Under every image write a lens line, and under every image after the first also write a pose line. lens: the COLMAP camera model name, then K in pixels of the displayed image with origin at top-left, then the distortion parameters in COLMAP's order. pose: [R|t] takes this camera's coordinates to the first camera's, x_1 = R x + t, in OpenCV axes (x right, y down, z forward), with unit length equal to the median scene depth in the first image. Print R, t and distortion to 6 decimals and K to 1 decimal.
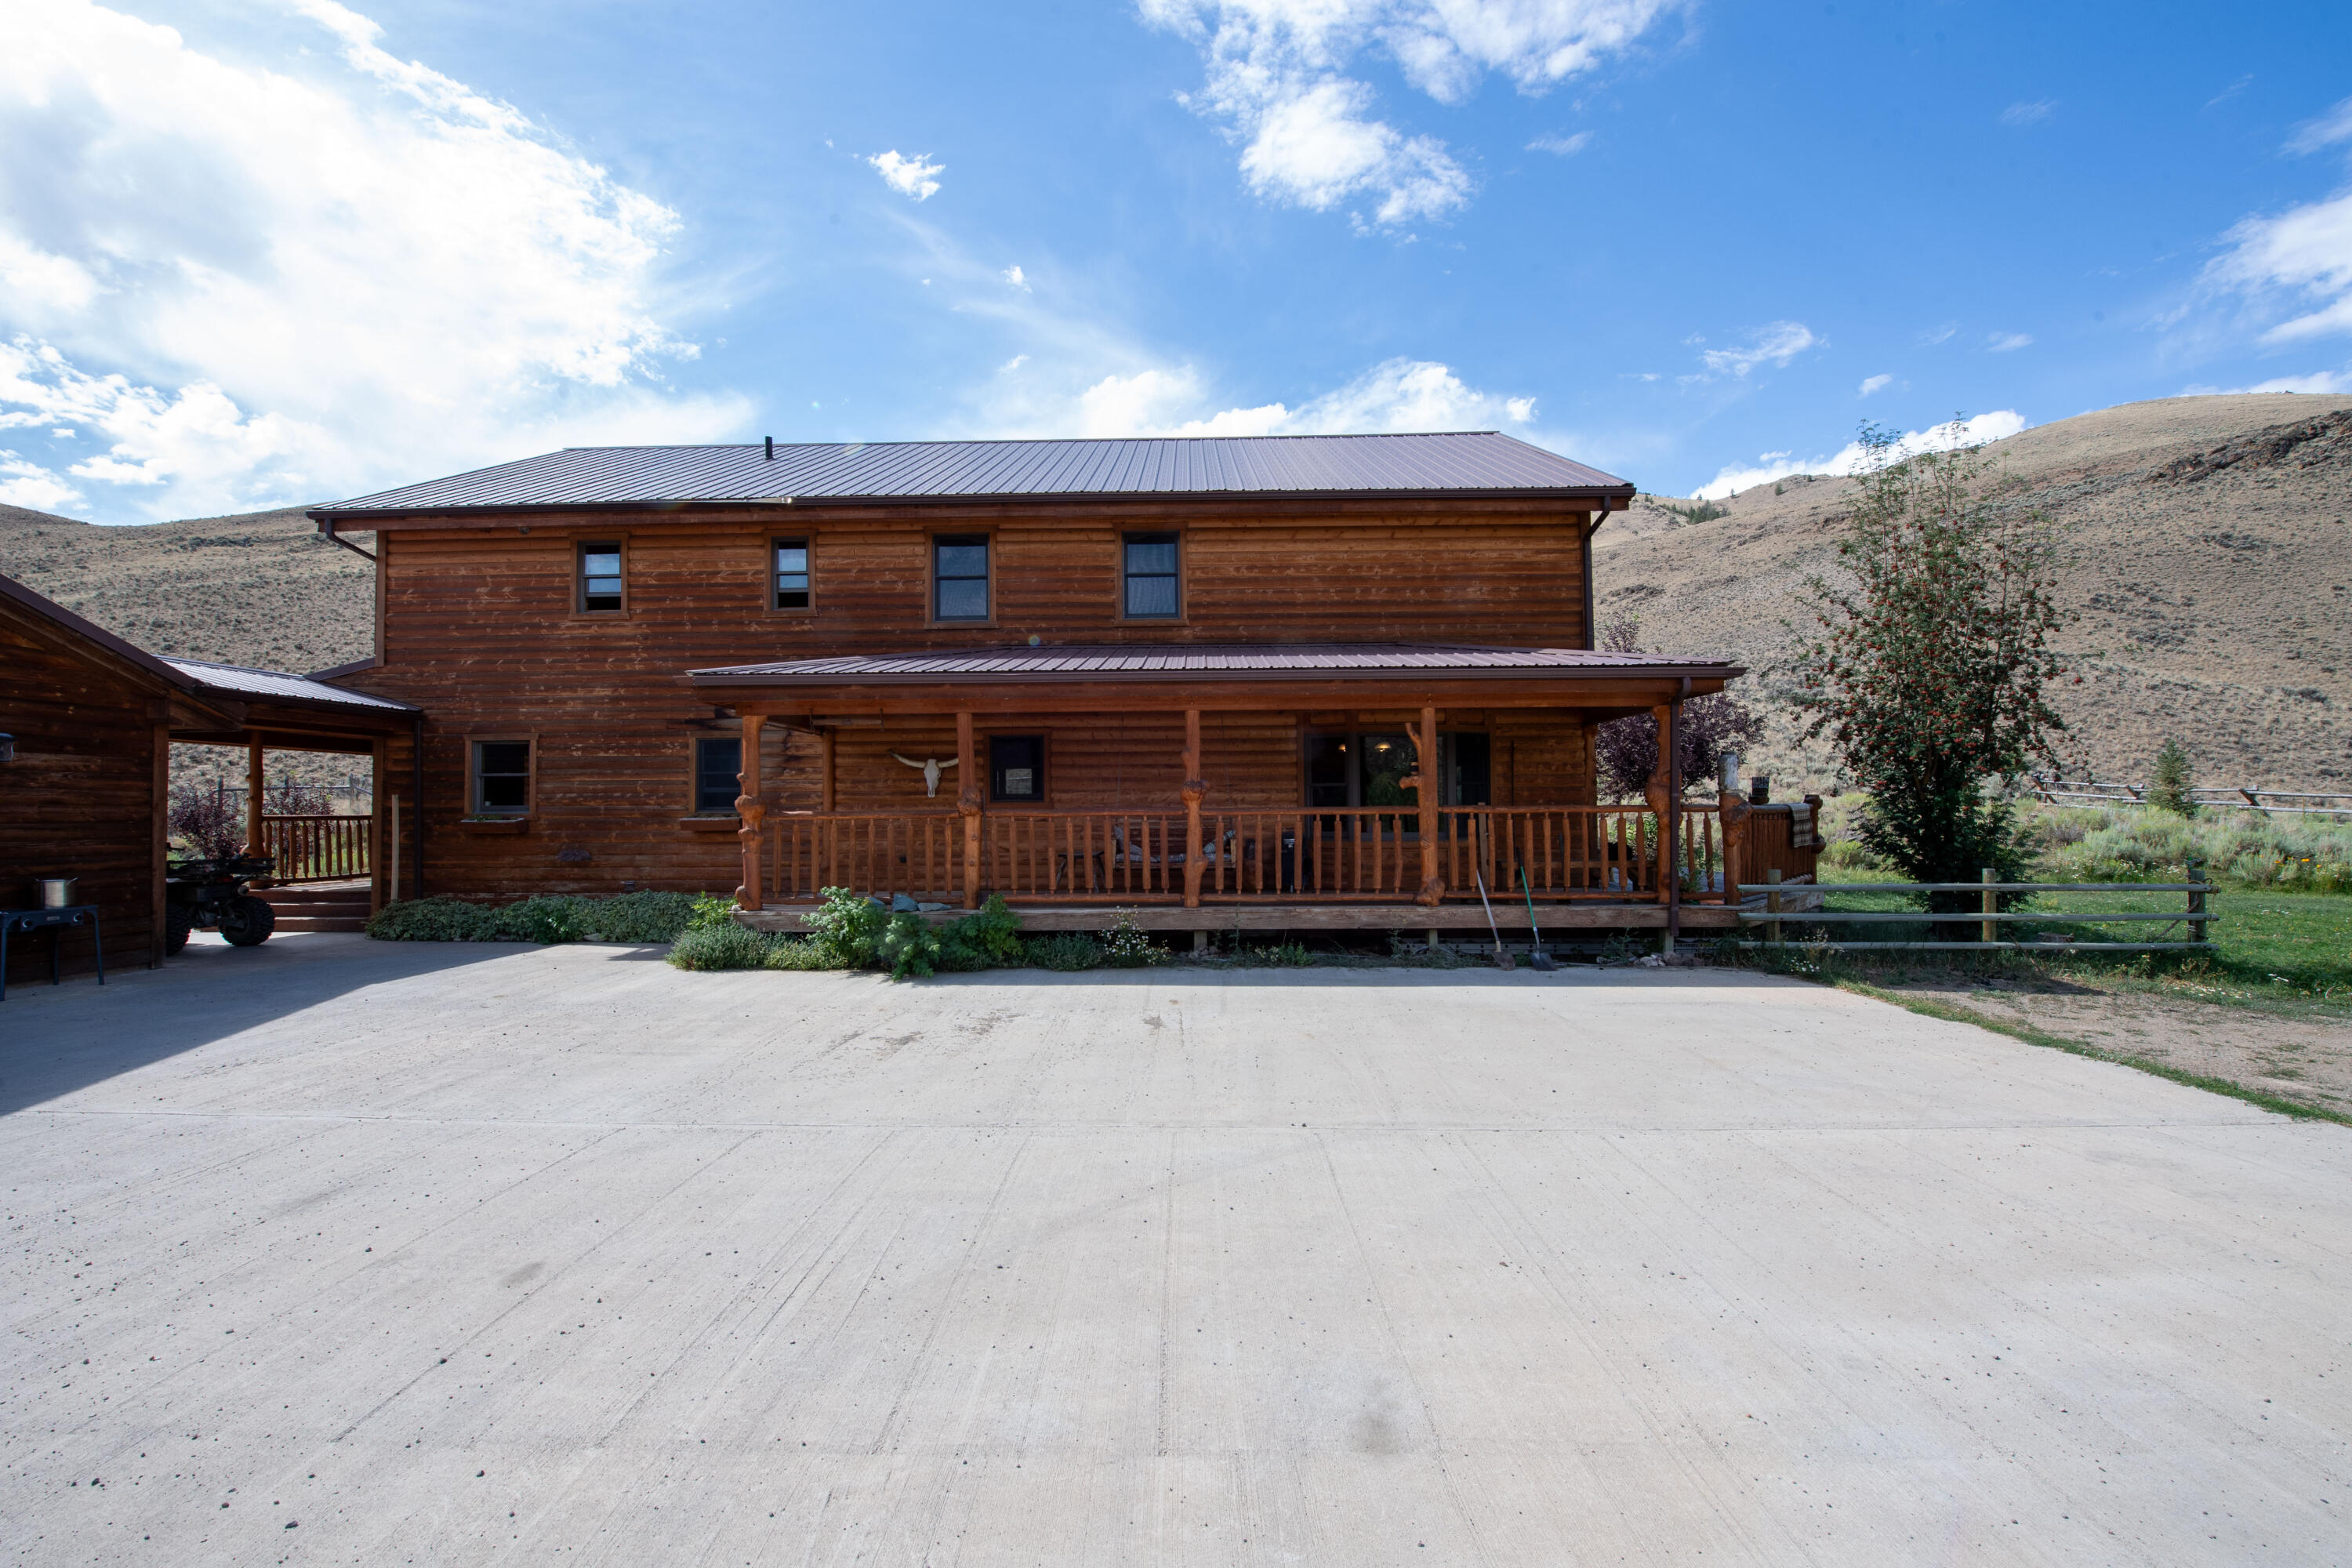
lens RADIAL K [[929.5, 0, 1176.4], [0, 929.5, 784.8], [0, 0, 1]] dist [-0.020094, -0.000366]
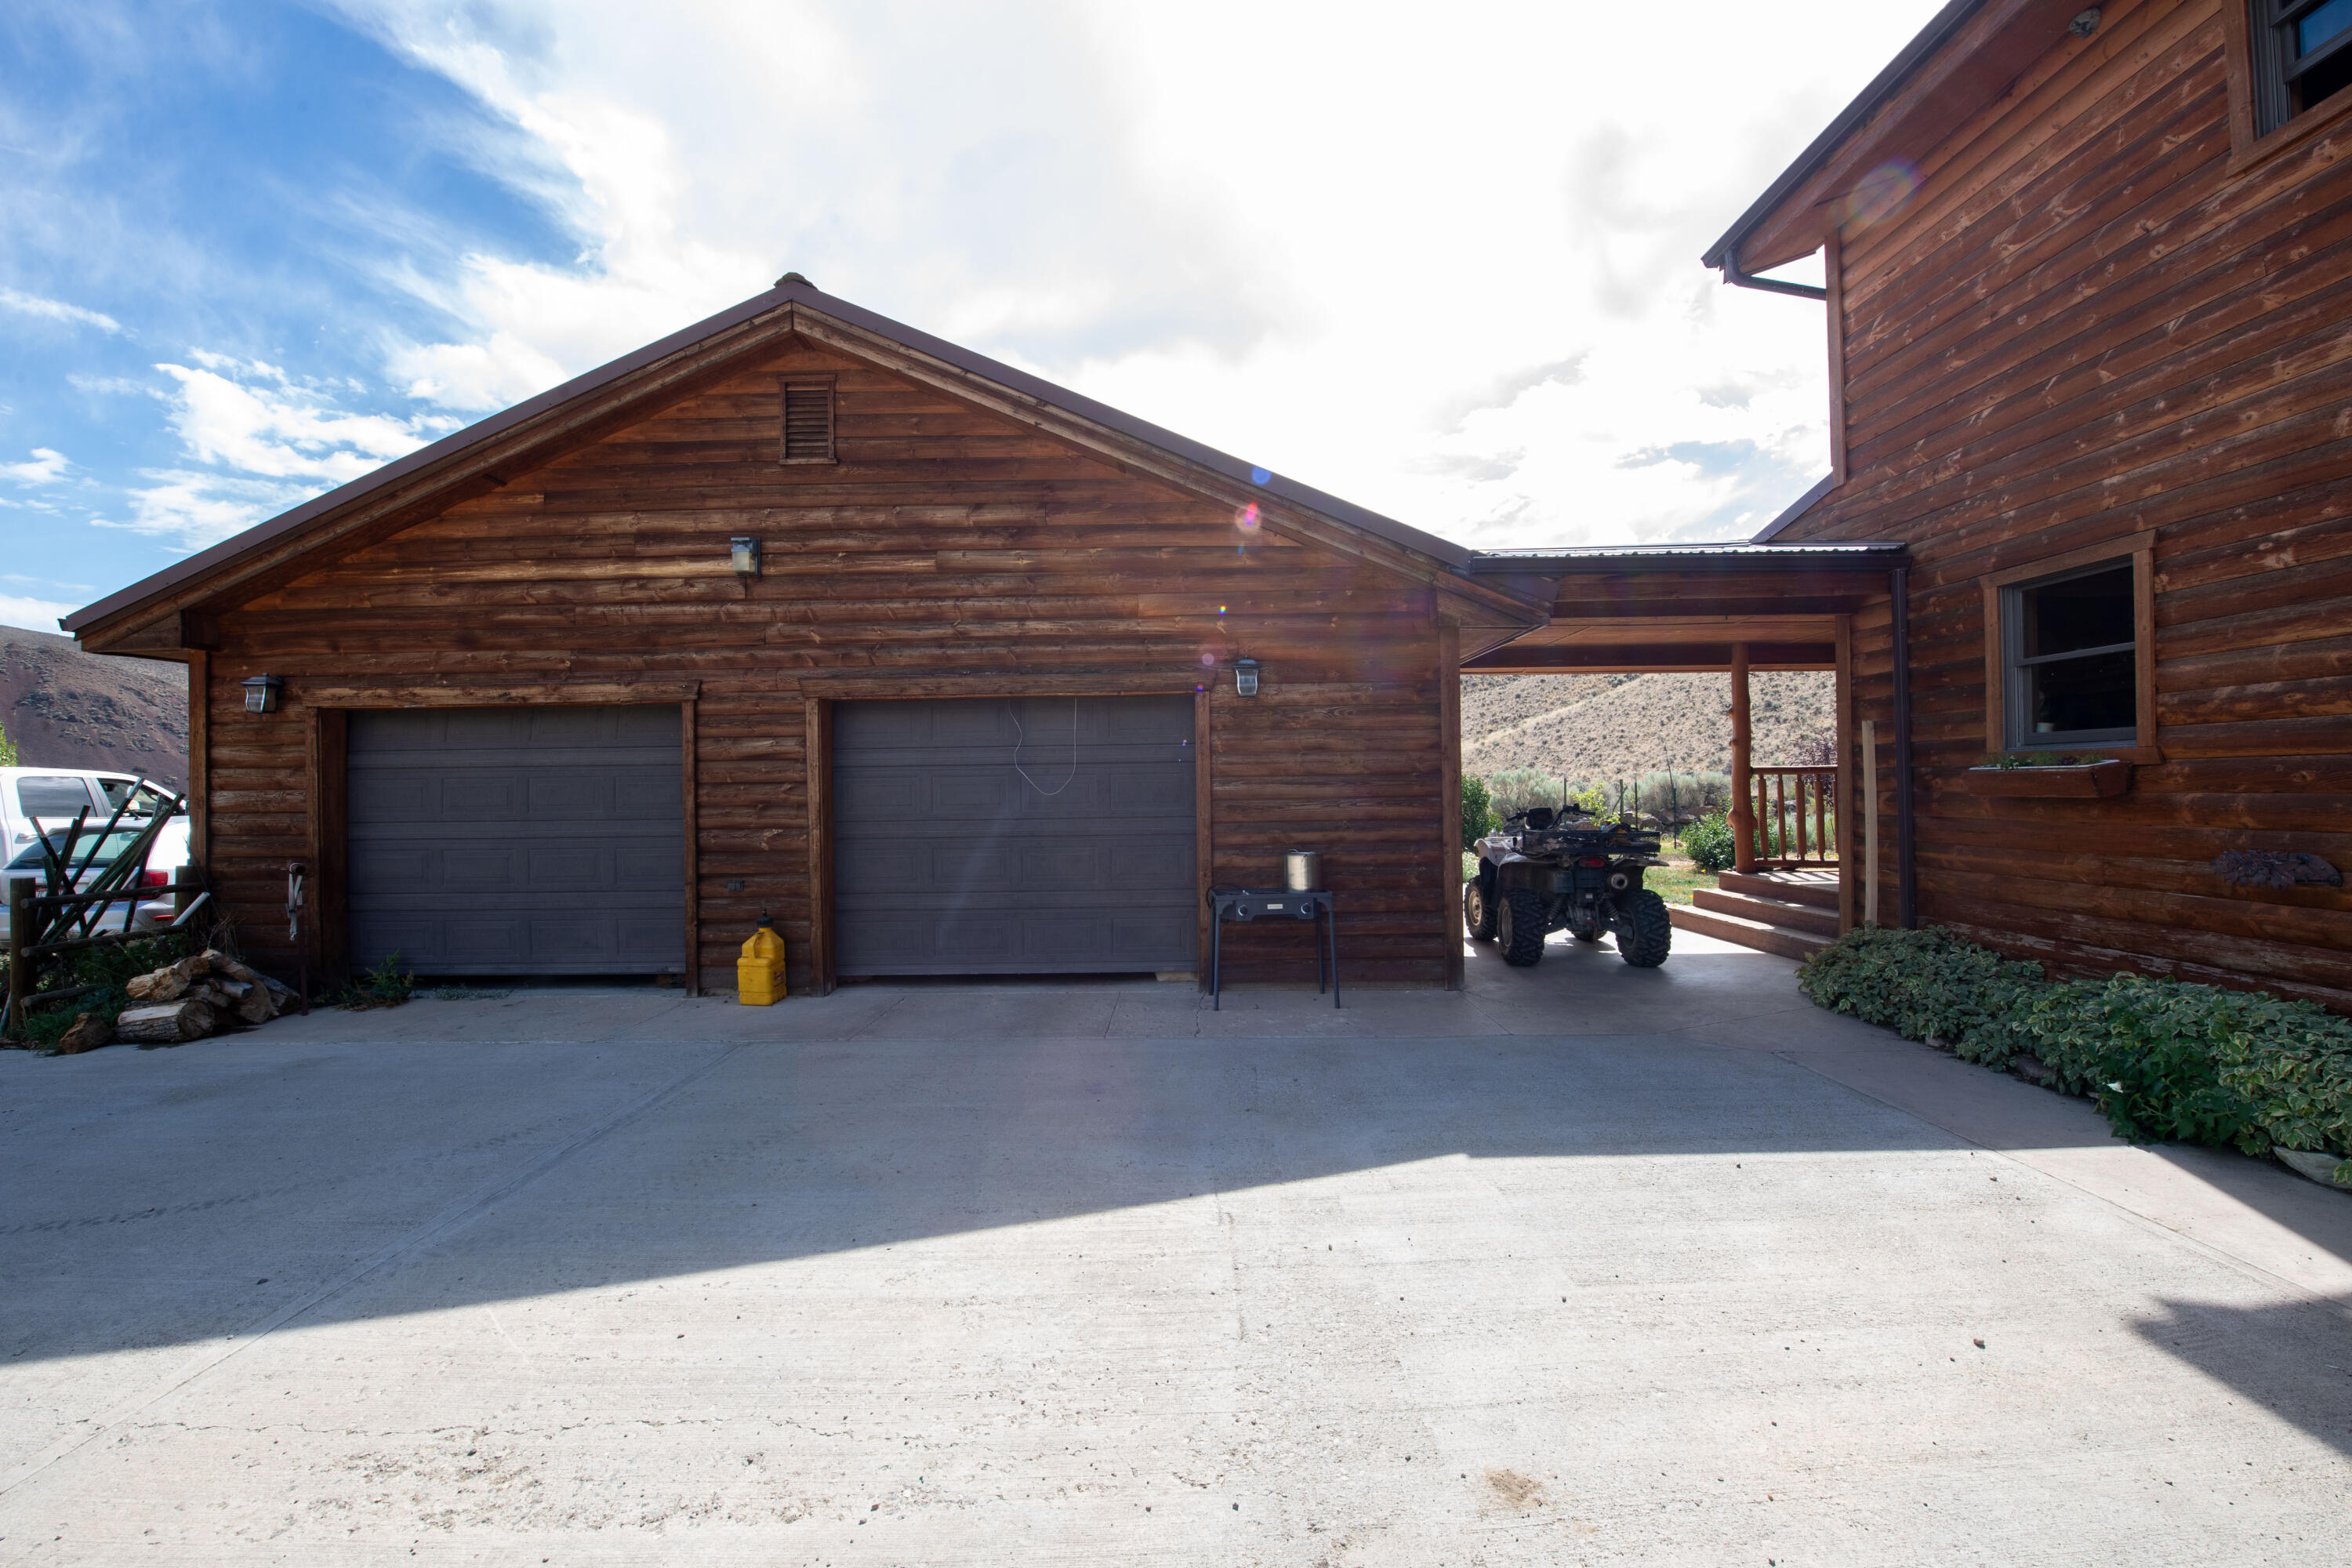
lens RADIAL K [[929.5, 0, 1172.6], [0, 929.5, 790.8], [0, 0, 1]] dist [-0.020094, -0.000366]
pose [[-0.000186, 0.010130, -0.999949, -0.328120], [0.043437, 0.999005, 0.010112, 0.028299], [0.999056, -0.043432, -0.000626, 0.601748]]
